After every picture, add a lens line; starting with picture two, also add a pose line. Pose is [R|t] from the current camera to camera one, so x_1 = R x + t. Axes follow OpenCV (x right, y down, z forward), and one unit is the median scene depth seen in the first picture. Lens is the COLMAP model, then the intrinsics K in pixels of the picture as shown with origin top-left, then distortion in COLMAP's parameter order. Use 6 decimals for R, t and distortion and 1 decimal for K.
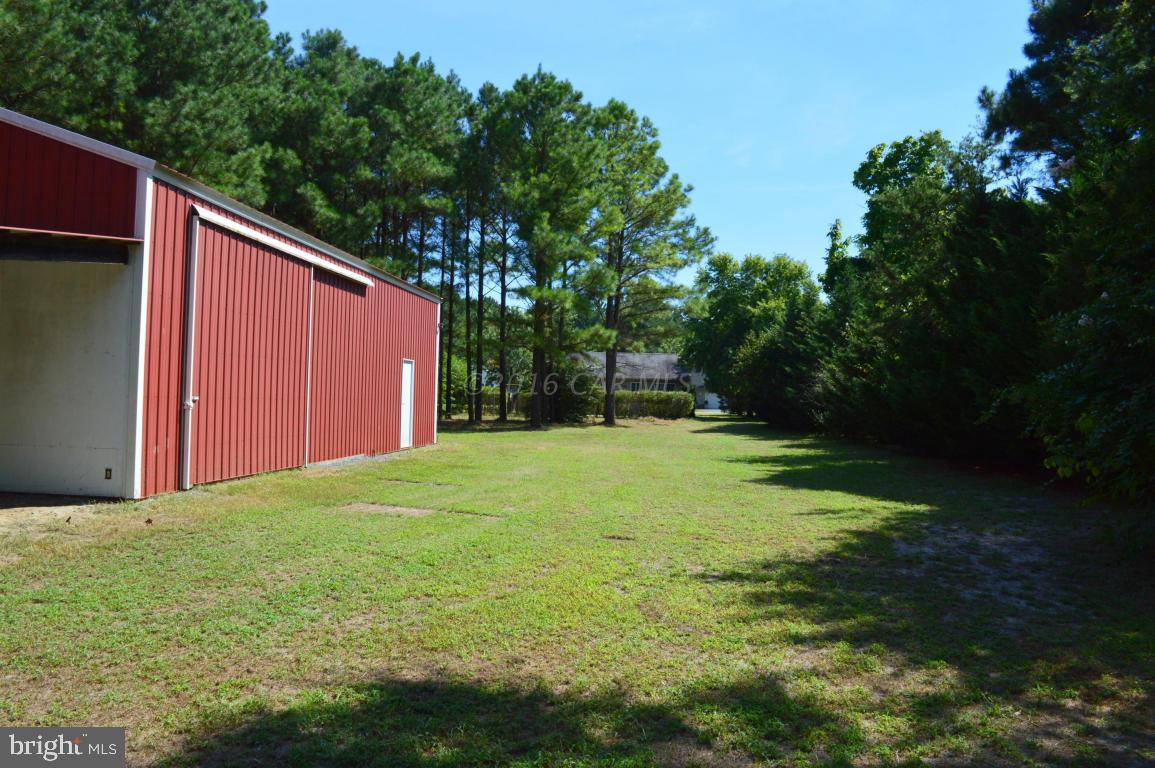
lens RADIAL K [[917.4, 0, 568.8], [0, 917.4, 379.1], [0, 0, 1]] dist [-0.093712, 0.024672]
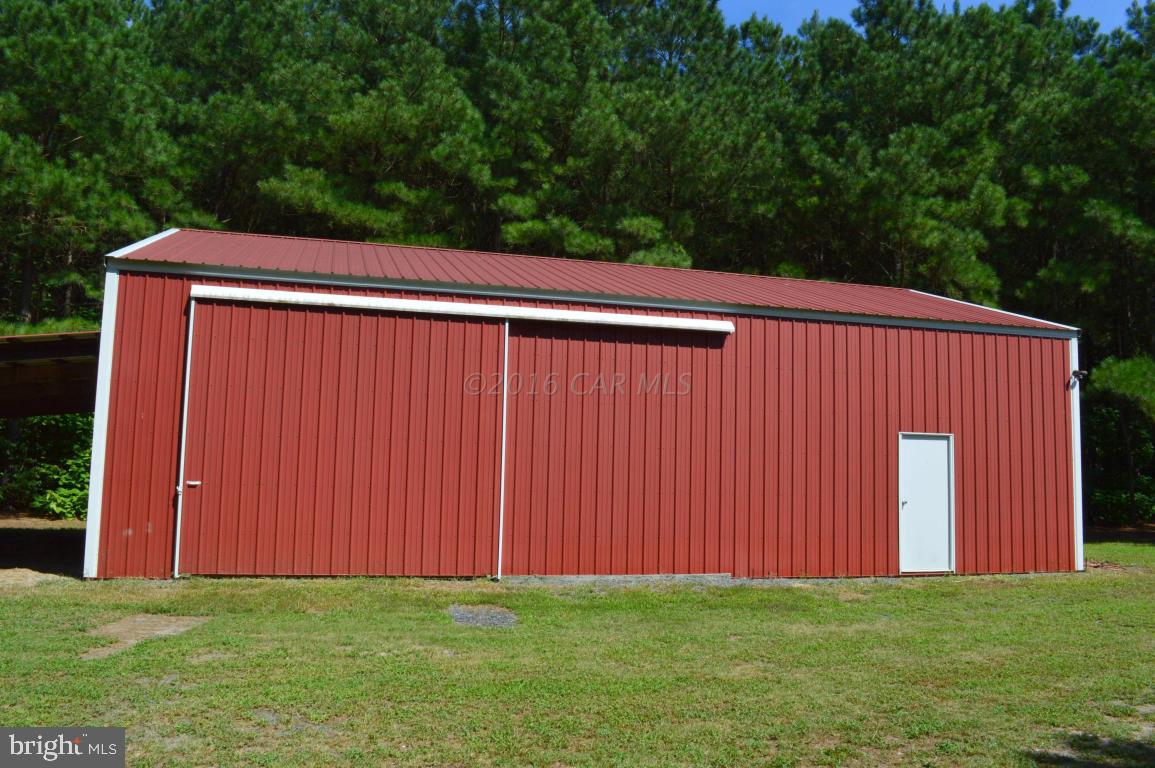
lens RADIAL K [[917.4, 0, 570.9], [0, 917.4, 385.6], [0, 0, 1]] dist [-0.093712, 0.024672]
pose [[0.347004, -0.108595, -0.931555, 0.227155], [0.006921, 0.993543, -0.113243, 0.010606], [0.937838, 0.032848, 0.345515, 0.376528]]
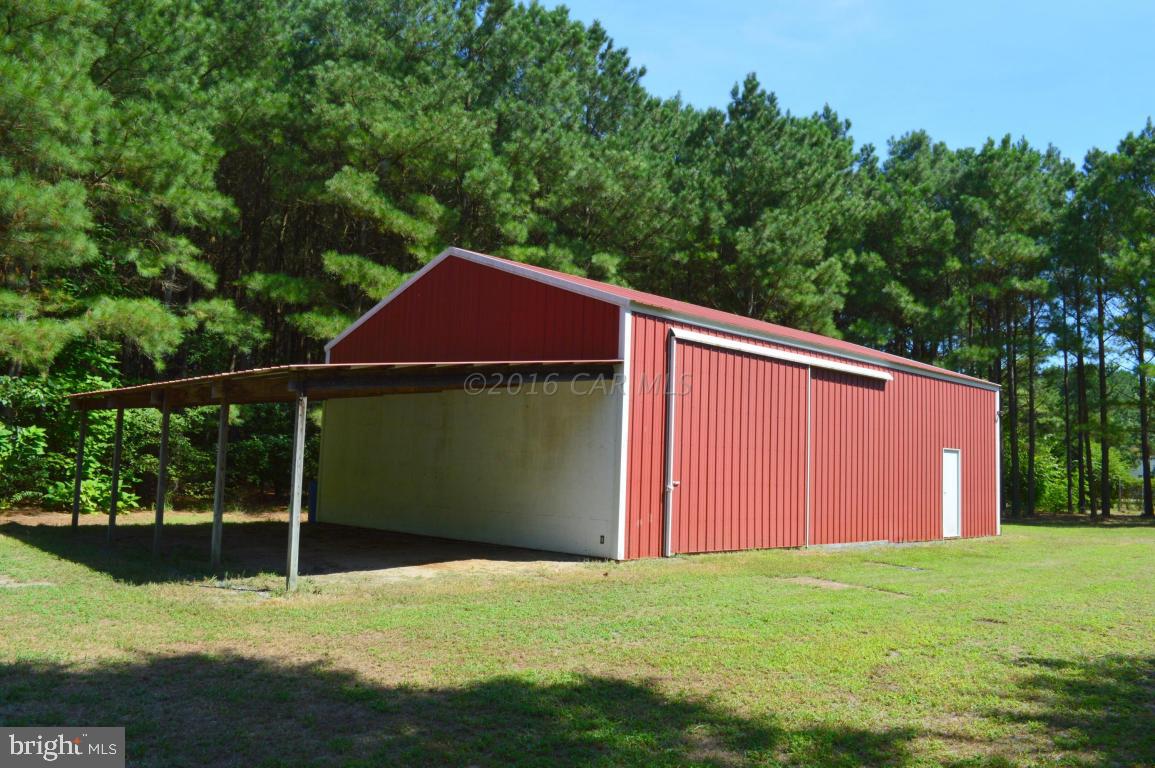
lens RADIAL K [[917.4, 0, 573.6], [0, 917.4, 380.9], [0, 0, 1]] dist [-0.093712, 0.024672]
pose [[0.757299, -0.066388, -0.649686, 0.109823], [-0.000097, 0.994808, -0.101766, 0.003582], [0.653069, 0.077130, 0.753361, -0.017219]]
